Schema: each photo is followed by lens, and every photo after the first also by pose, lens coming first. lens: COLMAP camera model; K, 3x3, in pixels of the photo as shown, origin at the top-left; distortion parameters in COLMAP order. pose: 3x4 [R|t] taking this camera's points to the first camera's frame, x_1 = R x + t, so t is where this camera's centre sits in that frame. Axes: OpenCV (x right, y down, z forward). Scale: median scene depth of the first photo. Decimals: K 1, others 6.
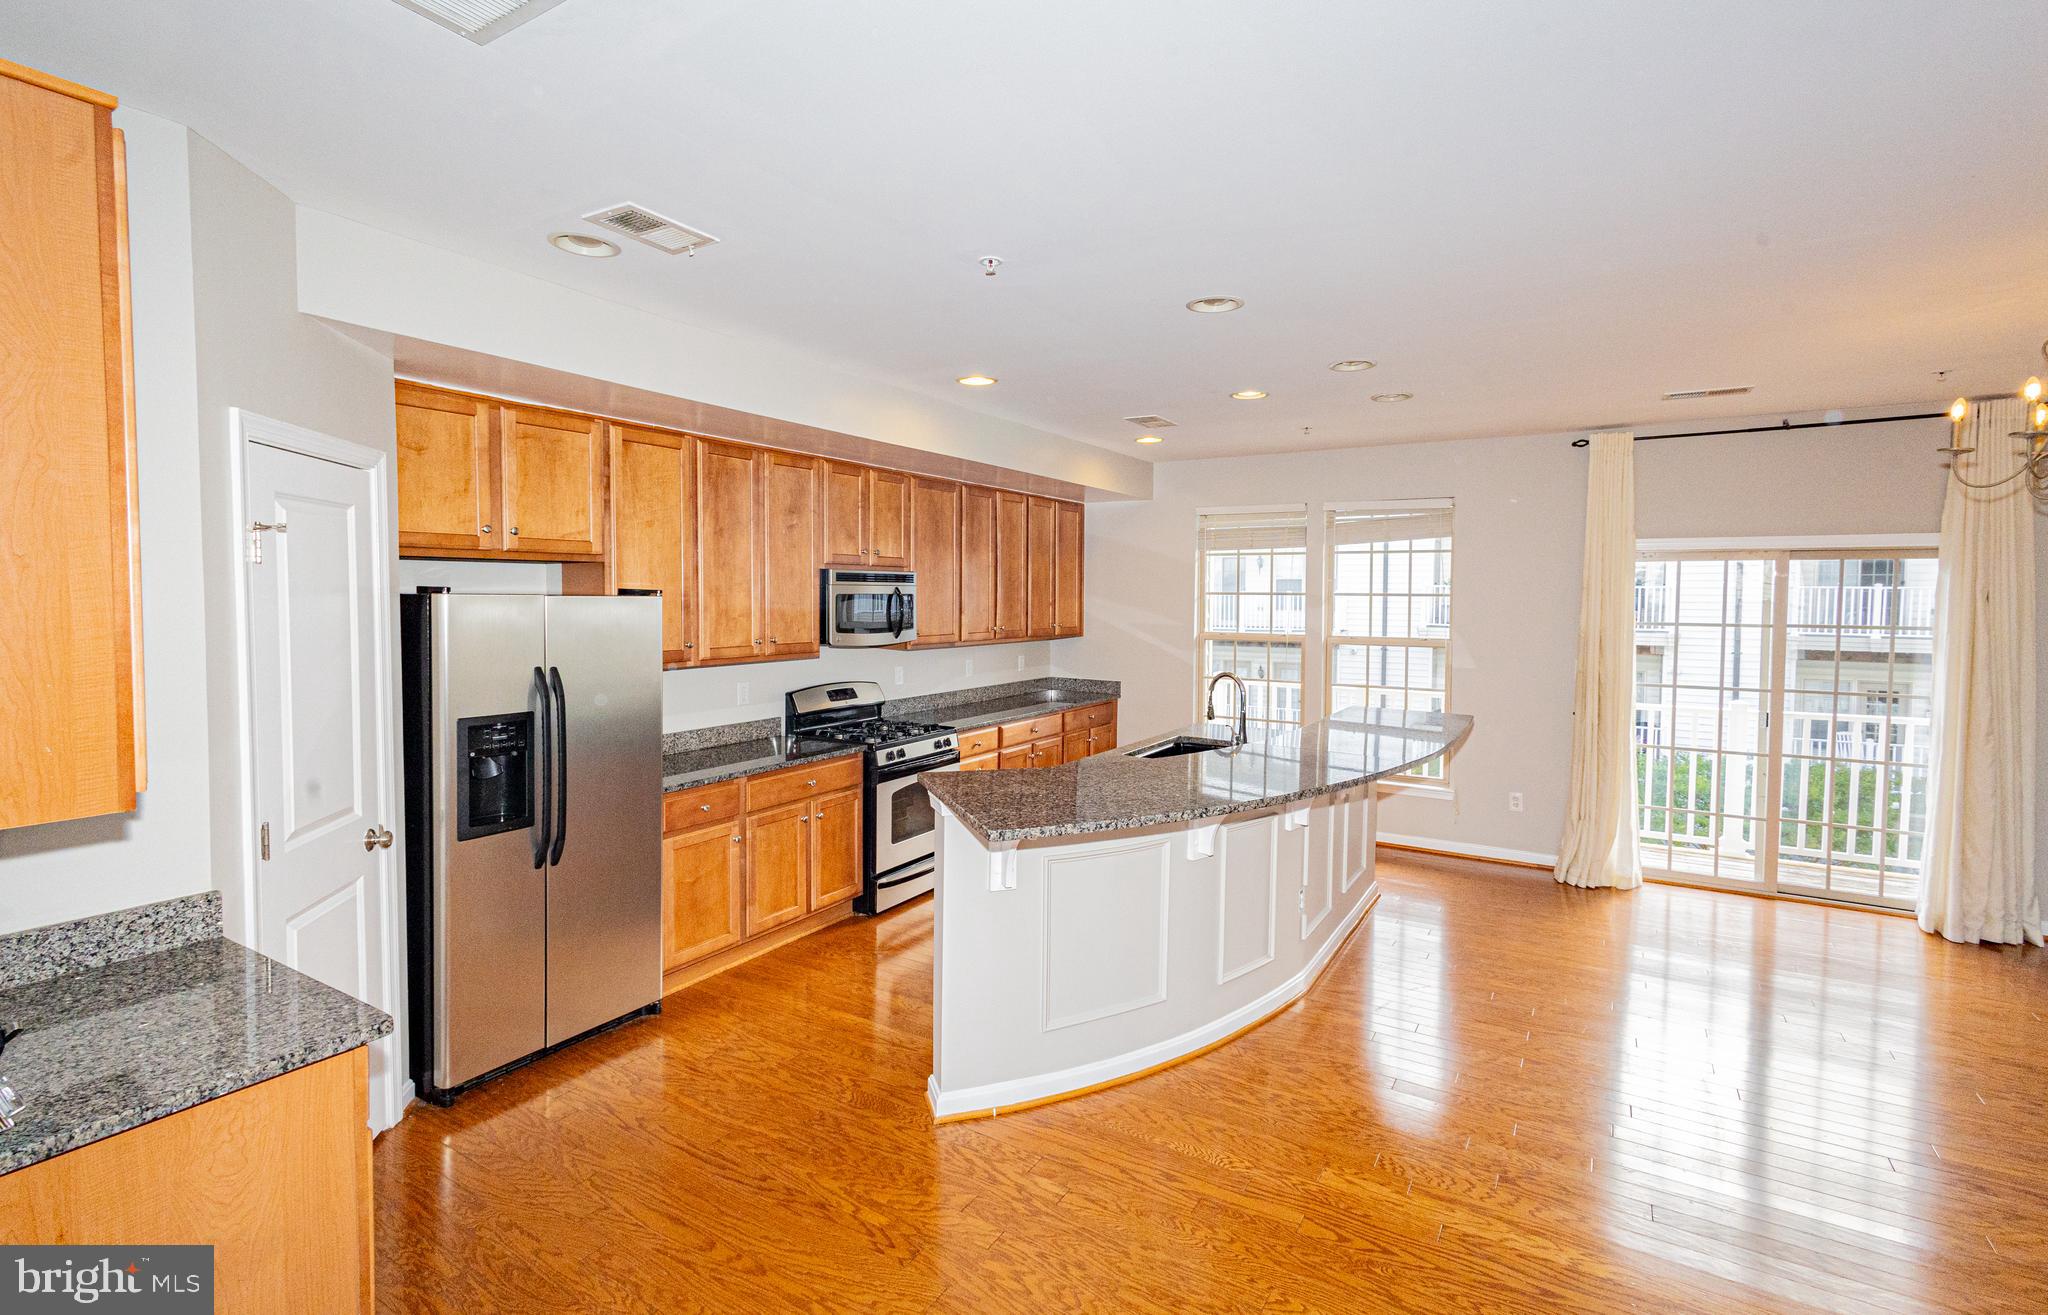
lens RADIAL K [[972.8, 0, 986.1], [0, 972.8, 631.1], [0, 0, 1]] dist [0.019093, -0.002010]
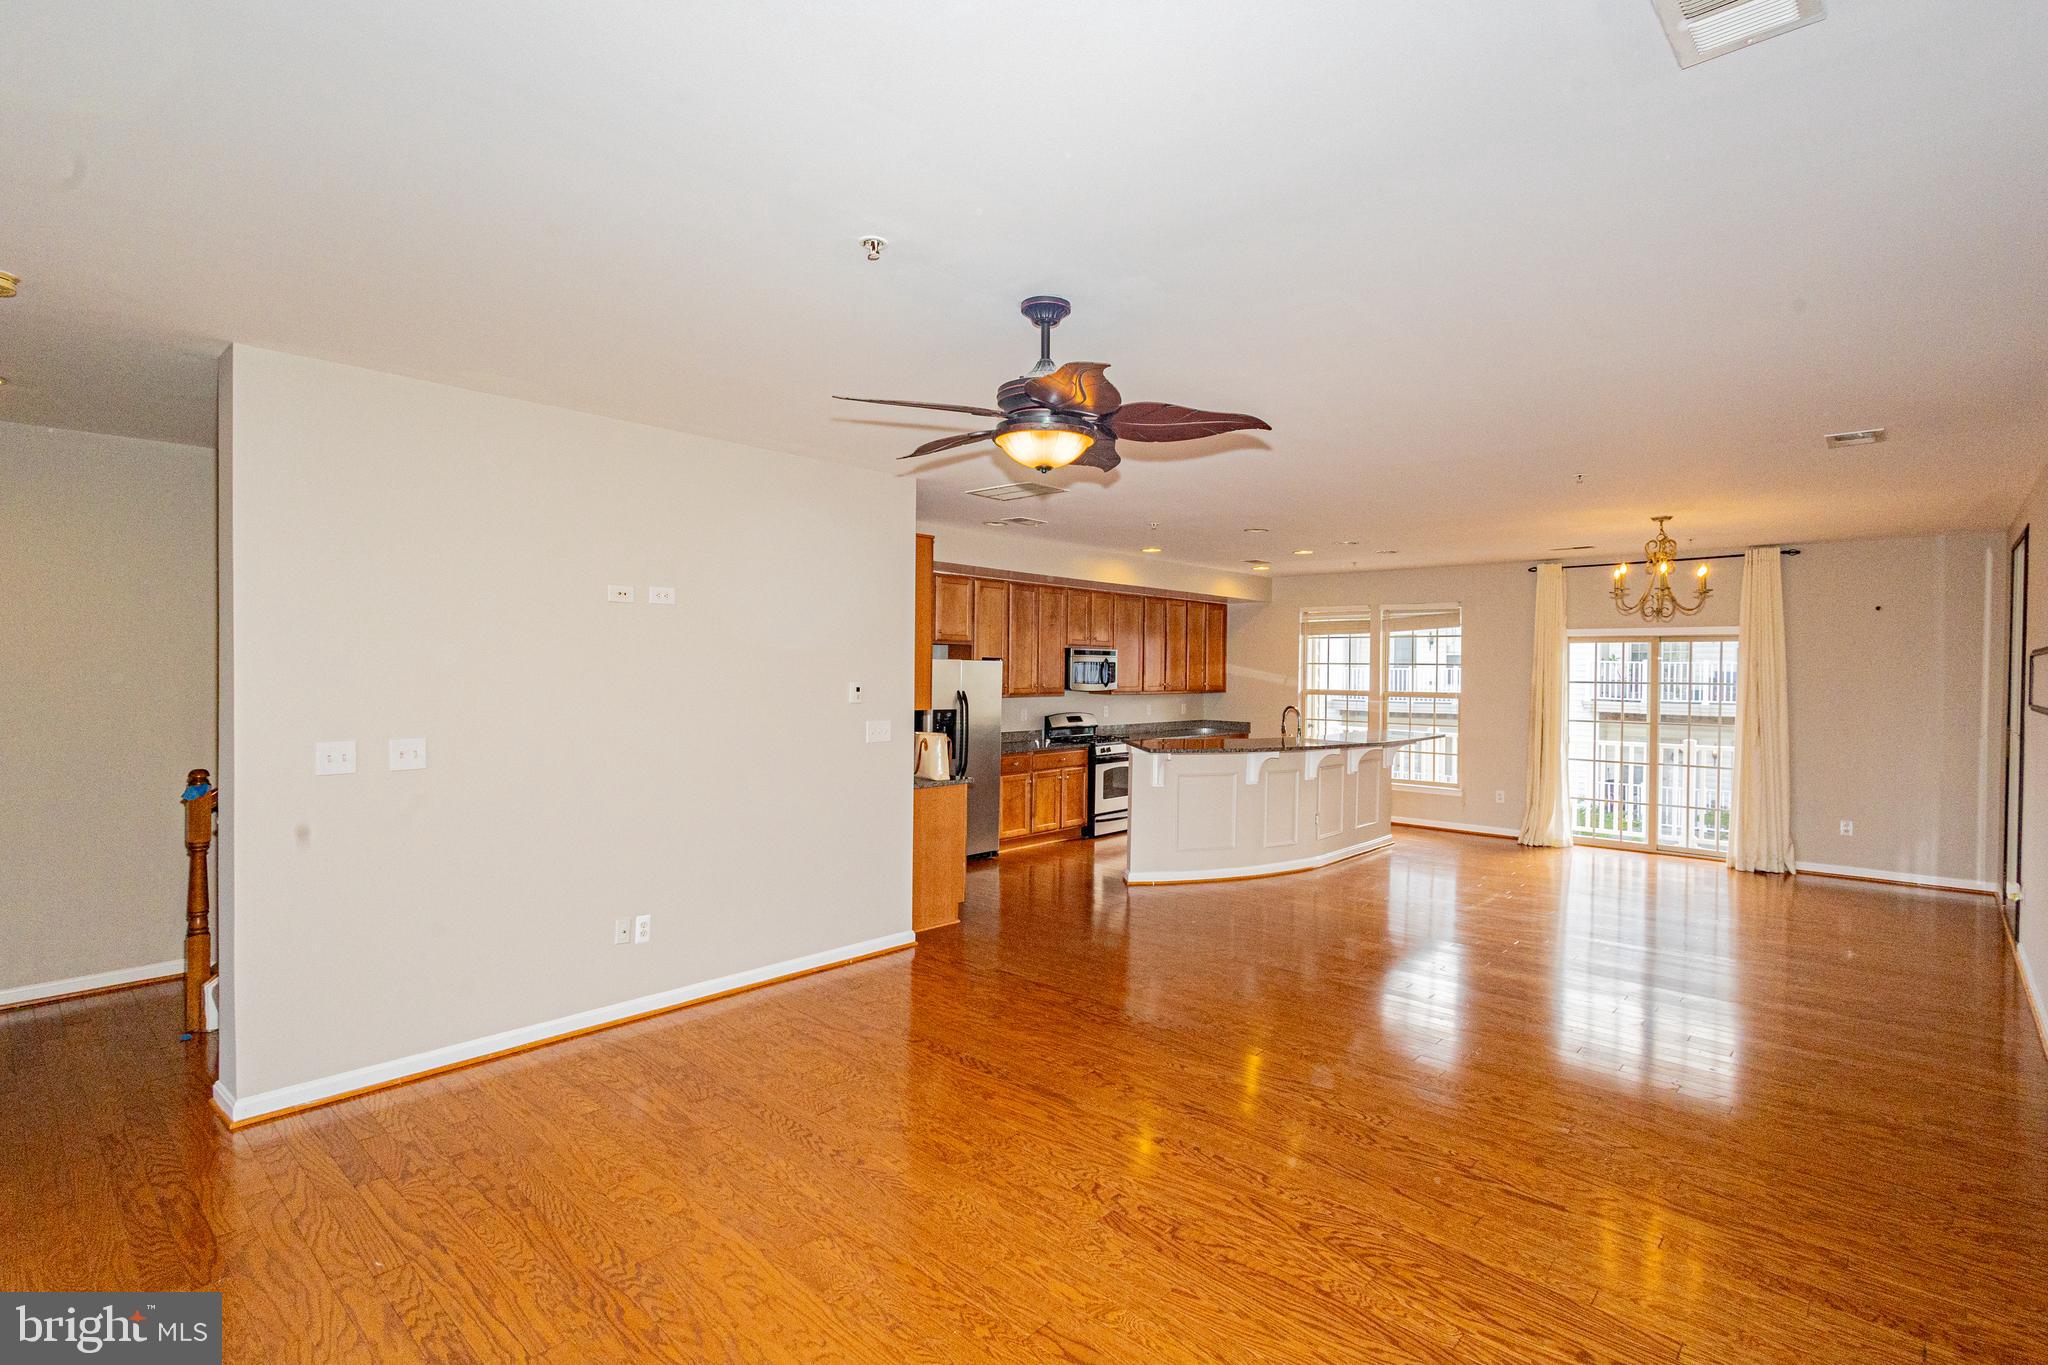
lens RADIAL K [[952.5, 0, 1023.8], [0, 952.5, 675.3], [0, 0, 1]] dist [0.010187, 0.000383]
pose [[0.987521, 0.004576, -0.157422, 0.033176], [-0.009680, 0.999451, -0.031673, 0.043113], [0.157190, 0.032802, 0.987023, -0.739004]]
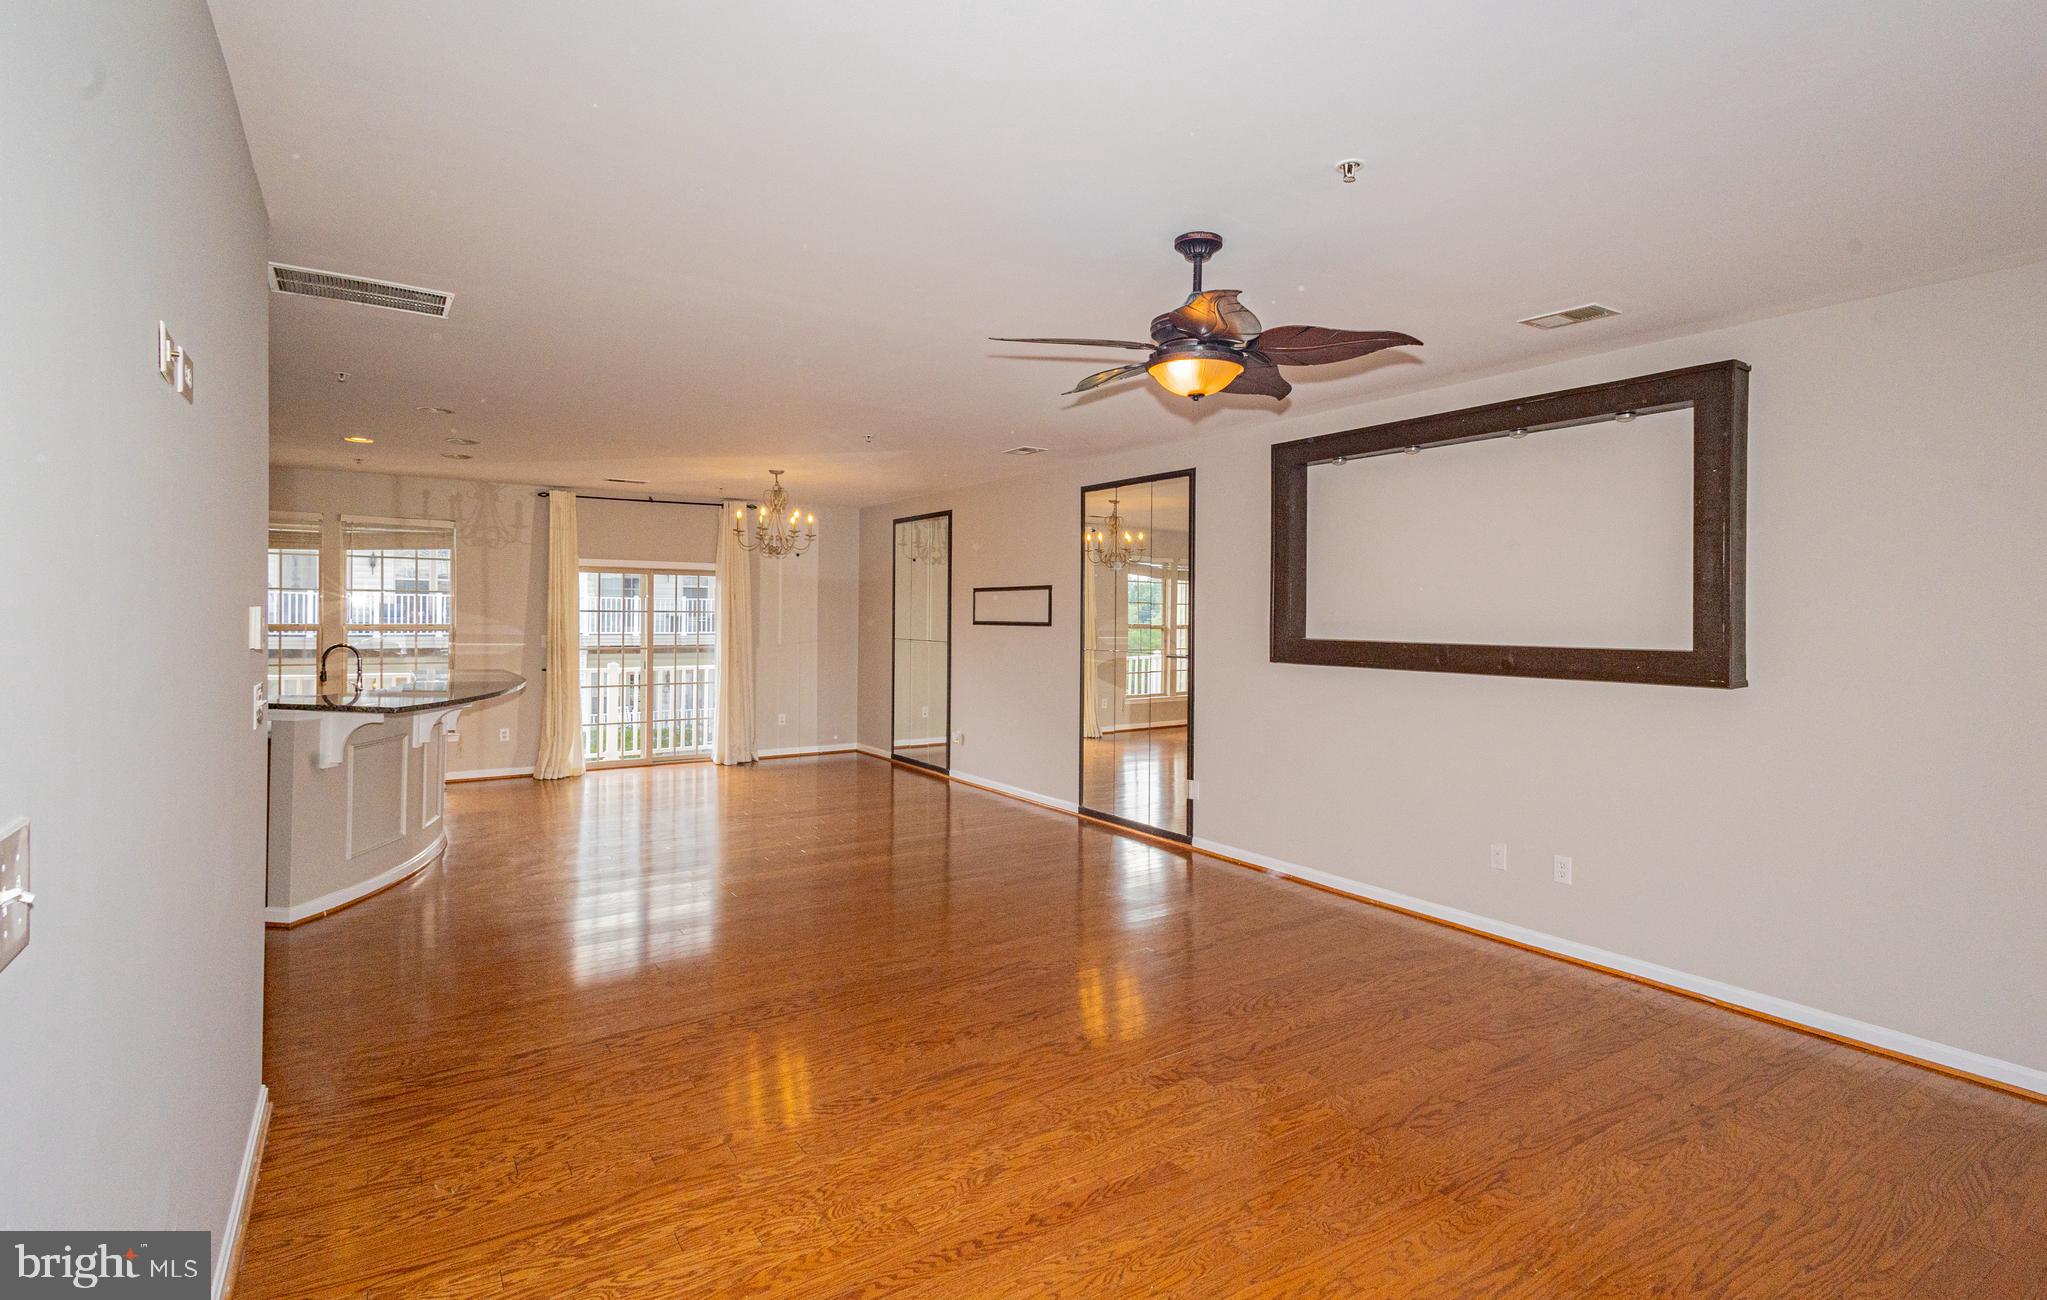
lens RADIAL K [[972.3, 0, 1061.0], [0, 972.3, 631.2], [0, 0, 1]] dist [0.019093, -0.002010]
pose [[0.395119, -0.019493, 0.918423, -0.542119], [0.029328, 0.999533, 0.008597, 0.038113], [-0.918162, 0.023539, 0.395506, -0.393037]]
